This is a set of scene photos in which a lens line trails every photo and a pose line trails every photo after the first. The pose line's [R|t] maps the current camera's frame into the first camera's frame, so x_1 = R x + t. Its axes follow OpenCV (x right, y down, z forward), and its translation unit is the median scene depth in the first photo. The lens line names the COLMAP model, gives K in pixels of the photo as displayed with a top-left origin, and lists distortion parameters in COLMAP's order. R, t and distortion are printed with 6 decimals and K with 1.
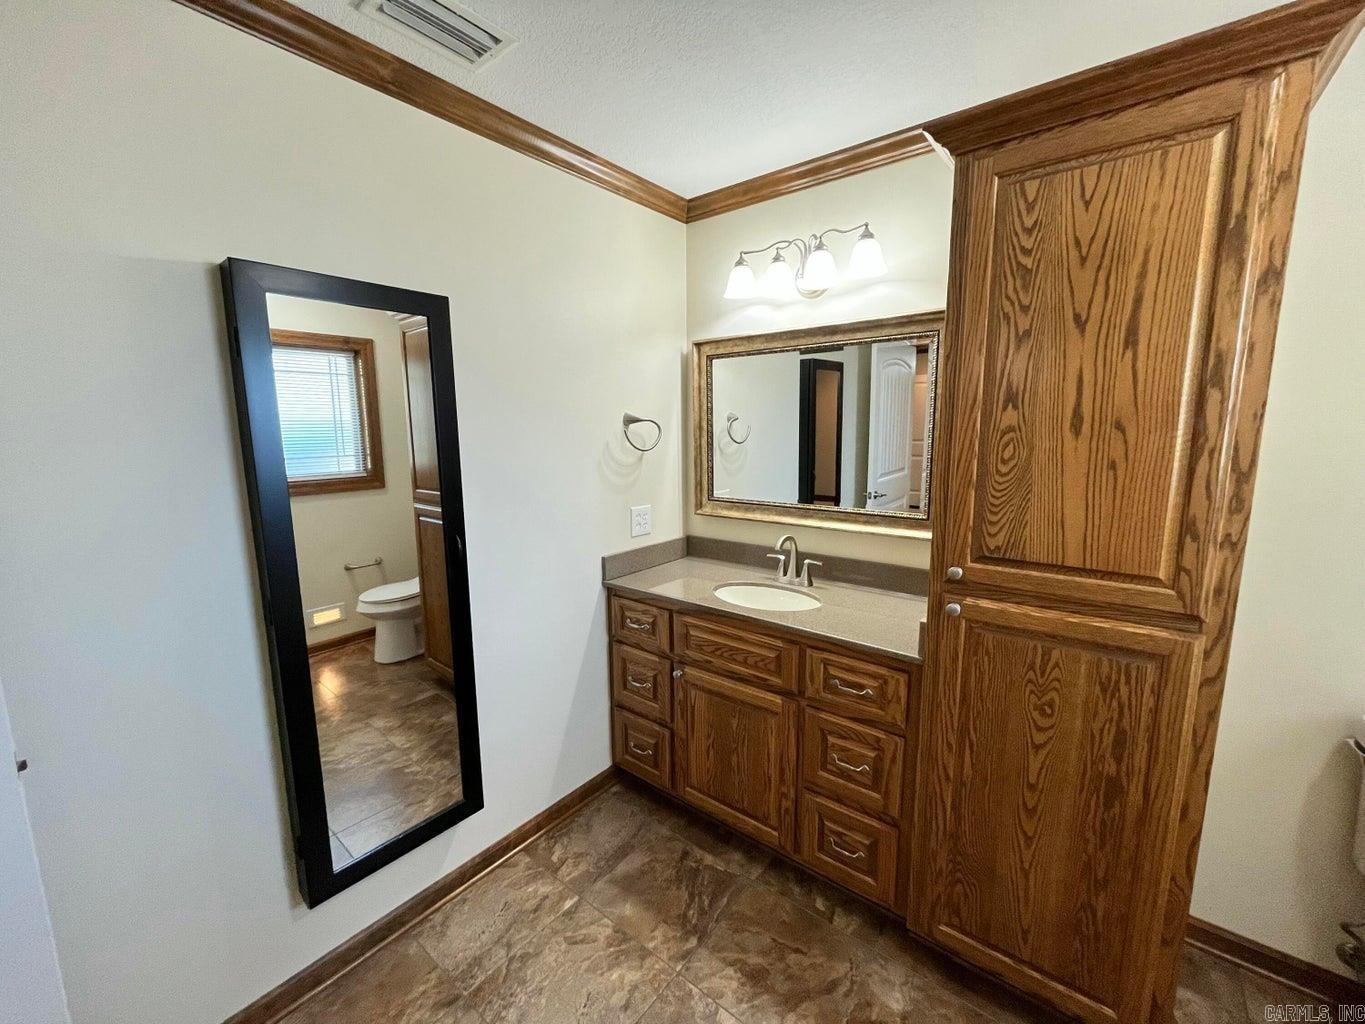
lens RADIAL K [[551.8, 0, 682.2], [0, 551.8, 510.5], [0, 0, 1]] dist [-0.002355, -0.000732]
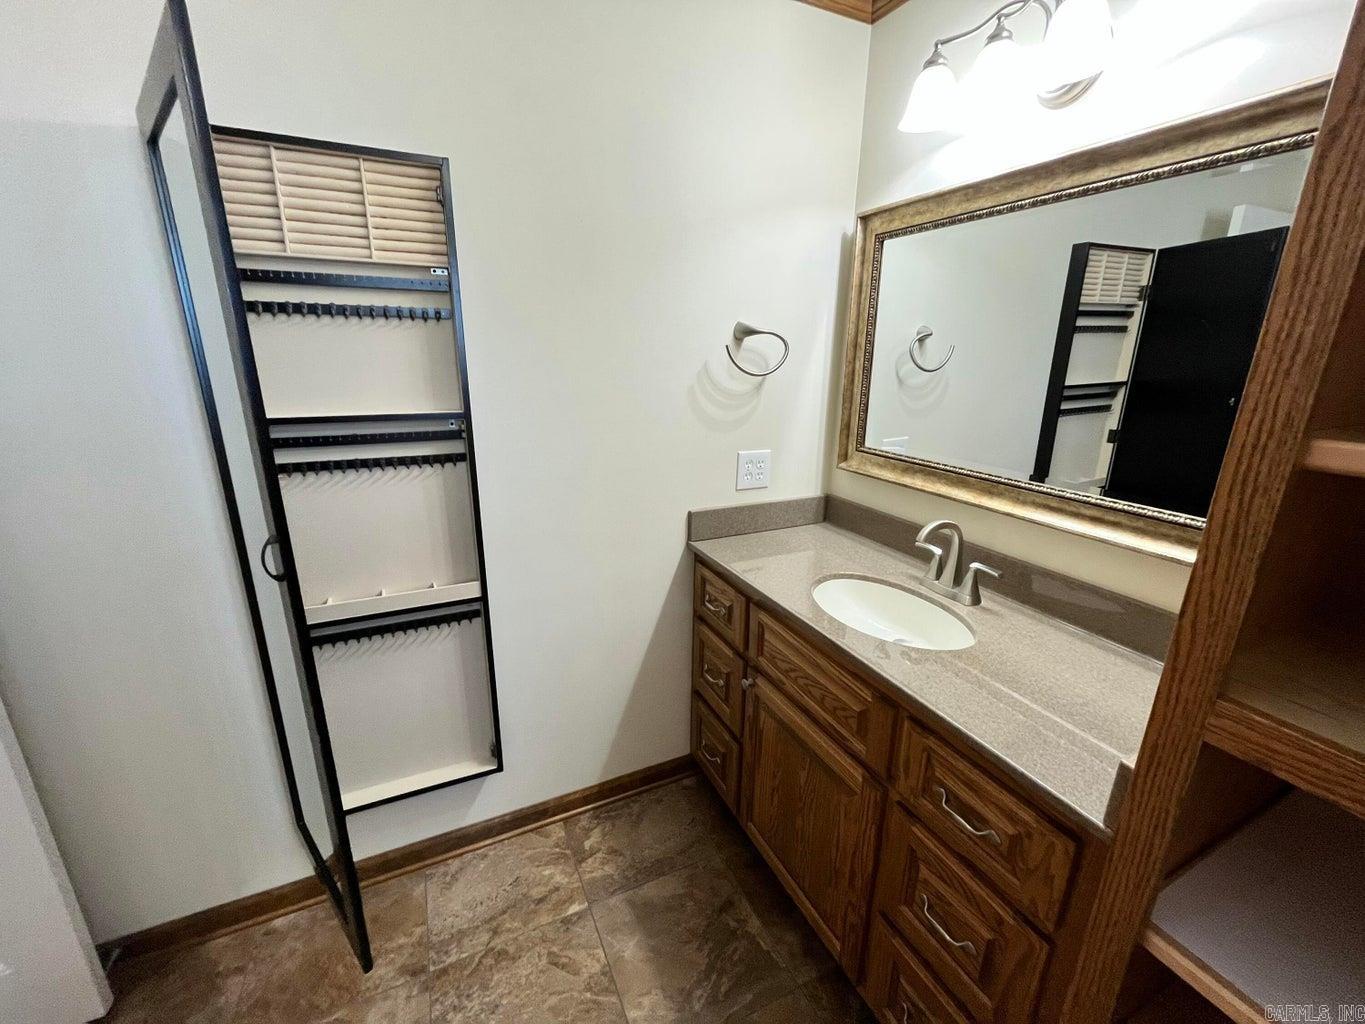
lens RADIAL K [[551.8, 0, 682.2], [0, 551.8, 510.5], [0, 0, 1]] dist [-0.002355, -0.000732]
pose [[0.898746, 0.140519, -0.415343, 0.178427], [-0.086114, 0.985376, 0.147035, -0.032657], [0.429930, -0.096380, 0.897703, 0.300117]]
